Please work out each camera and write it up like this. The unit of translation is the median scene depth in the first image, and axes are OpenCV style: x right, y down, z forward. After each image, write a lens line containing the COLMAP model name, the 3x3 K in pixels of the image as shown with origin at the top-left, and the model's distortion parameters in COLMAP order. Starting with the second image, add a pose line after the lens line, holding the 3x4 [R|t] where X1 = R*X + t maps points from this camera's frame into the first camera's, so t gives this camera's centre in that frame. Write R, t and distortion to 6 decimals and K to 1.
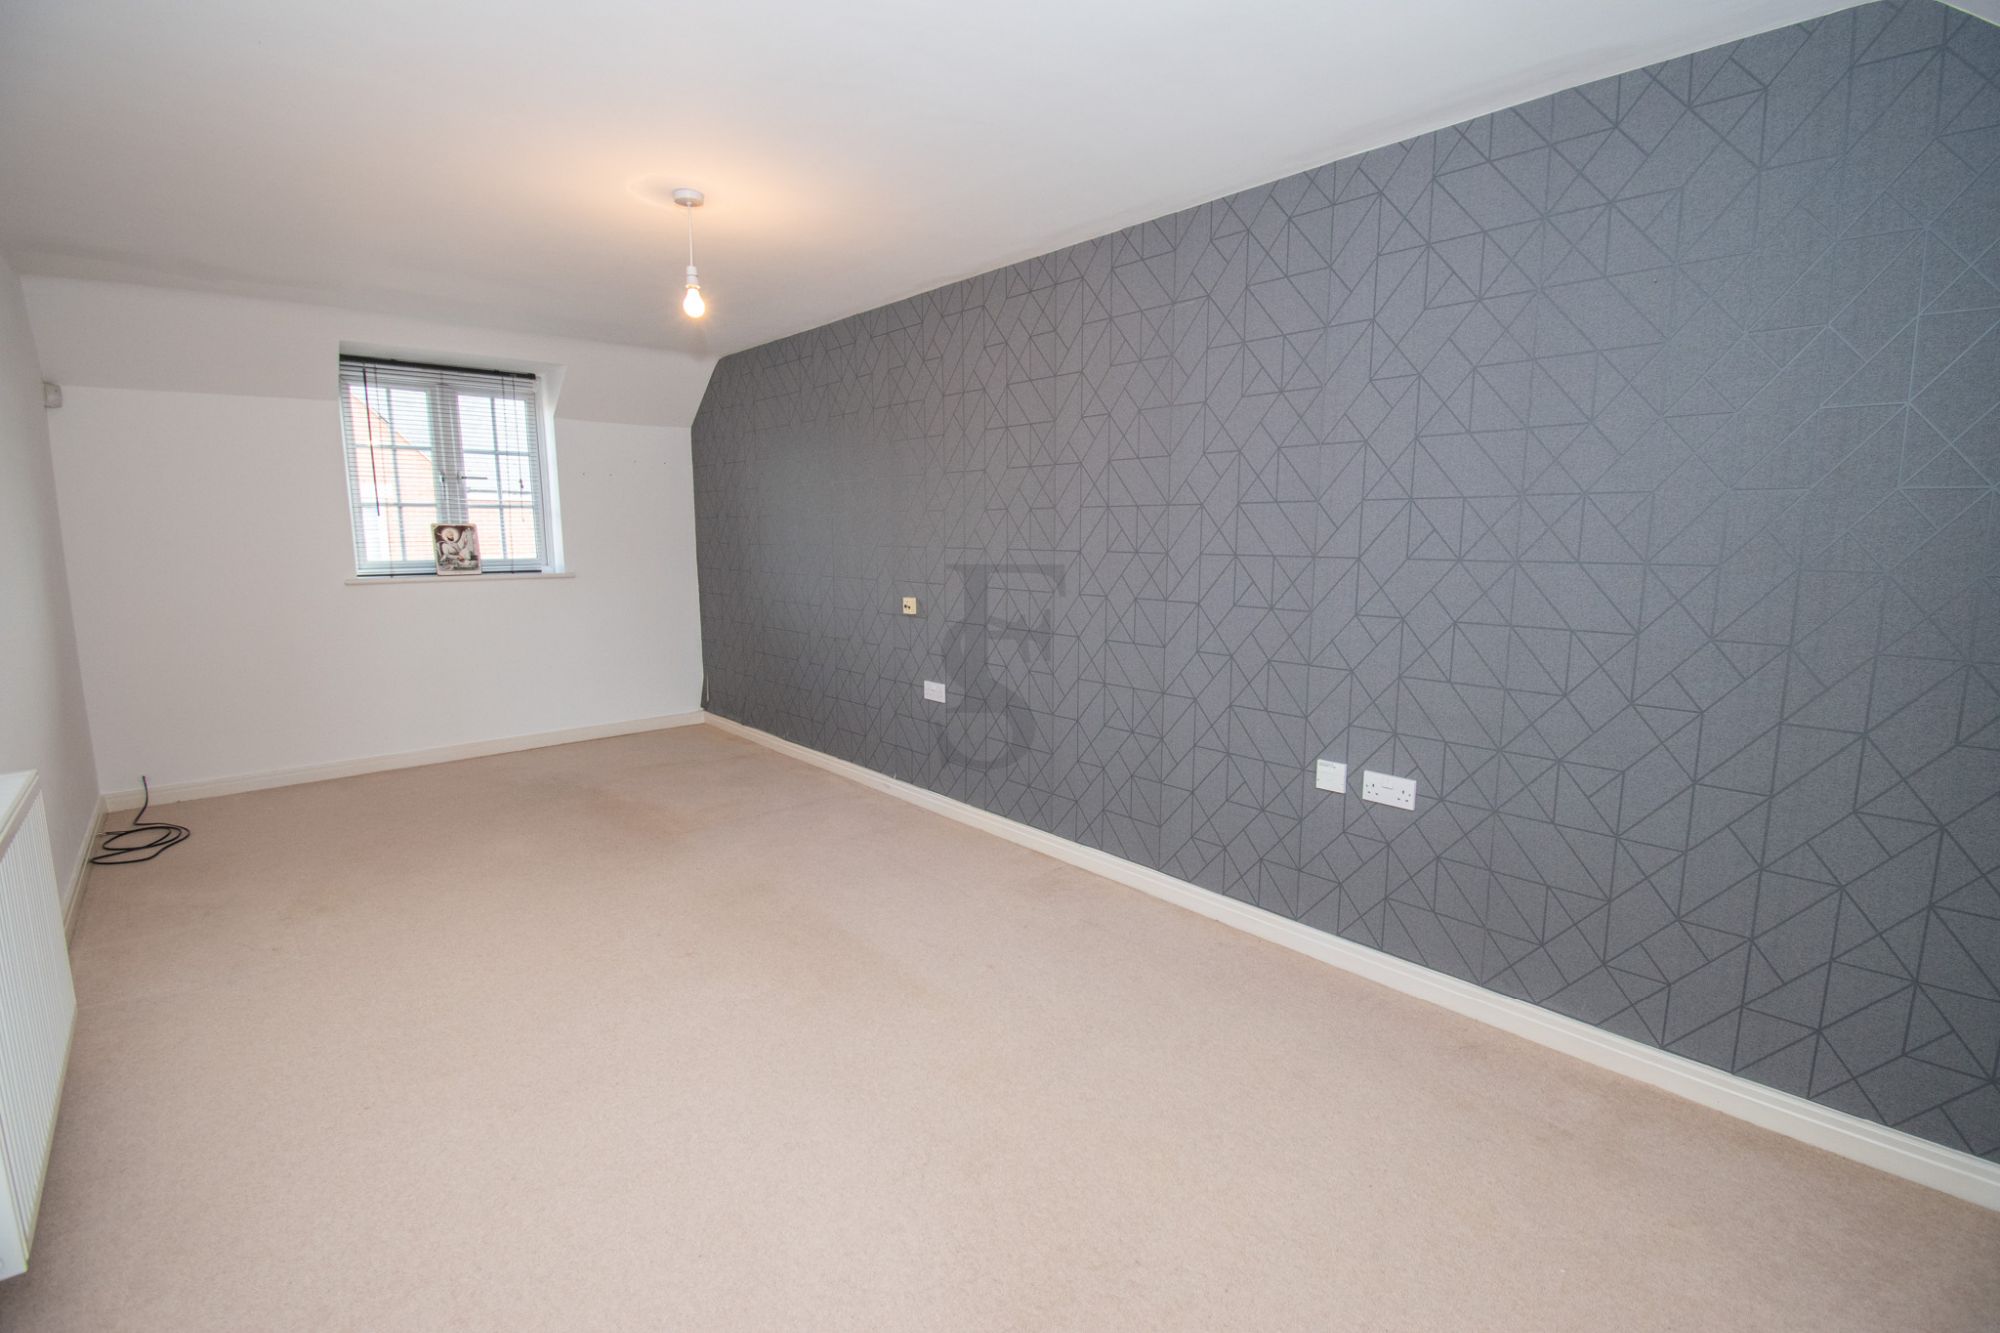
lens RADIAL K [[883.0, 0, 986.7], [0, 883.0, 665.4], [0, 0, 1]] dist [-0.016191, -0.002265]
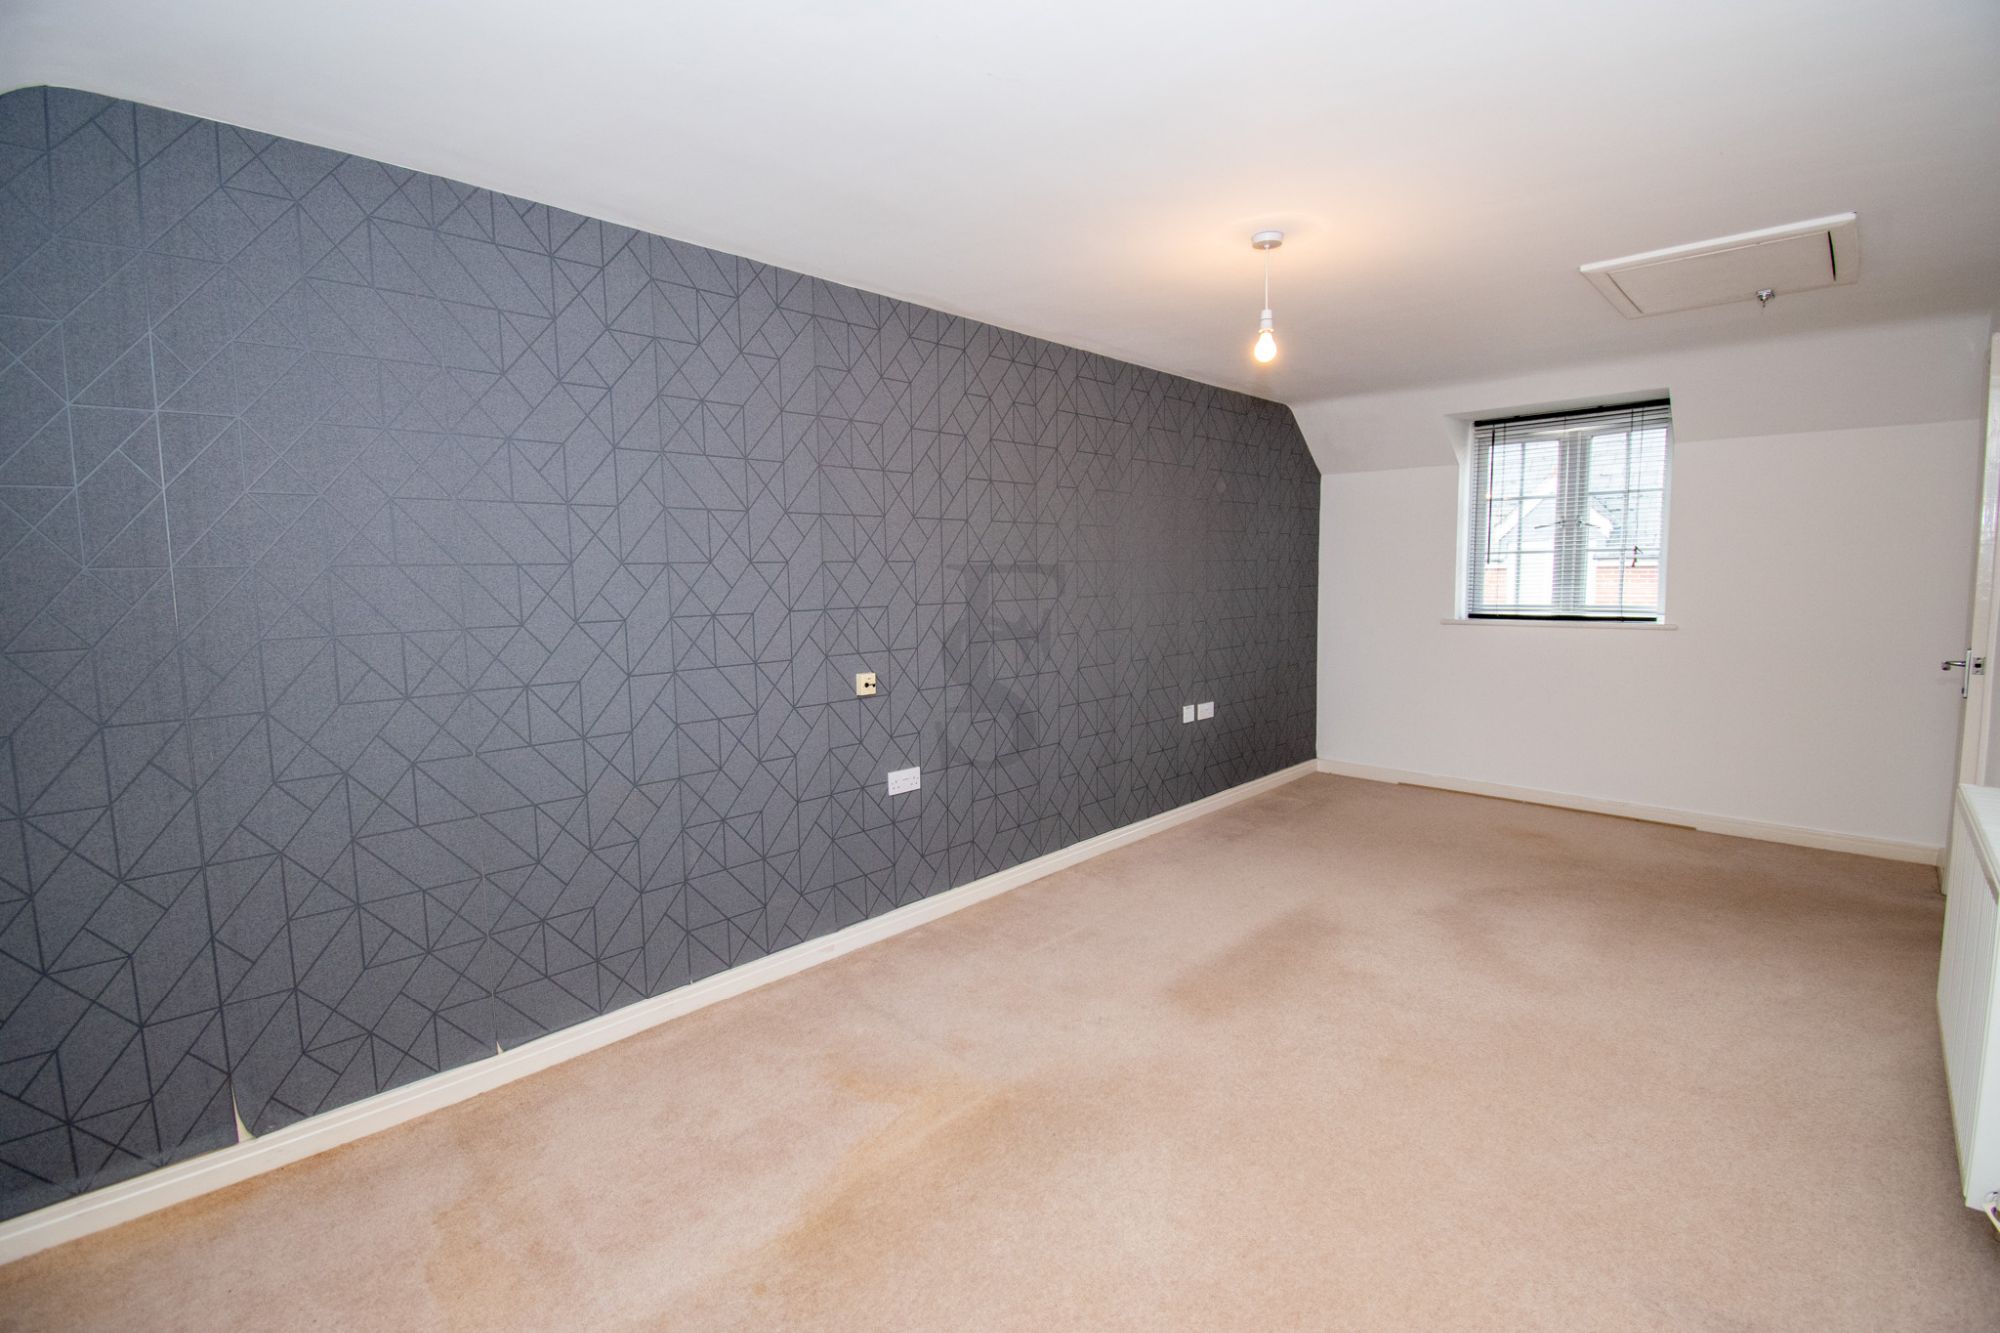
lens RADIAL K [[940.6, 0, 987.4], [0, 940.6, 666.3], [0, 0, 1]] dist [-0.019486, -0.005036]
pose [[-0.999482, 0.012622, 0.029606, -0.000414], [-0.019759, -0.966770, -0.254883, 0.351130], [0.025405, -0.255336, 0.966519, 0.050765]]
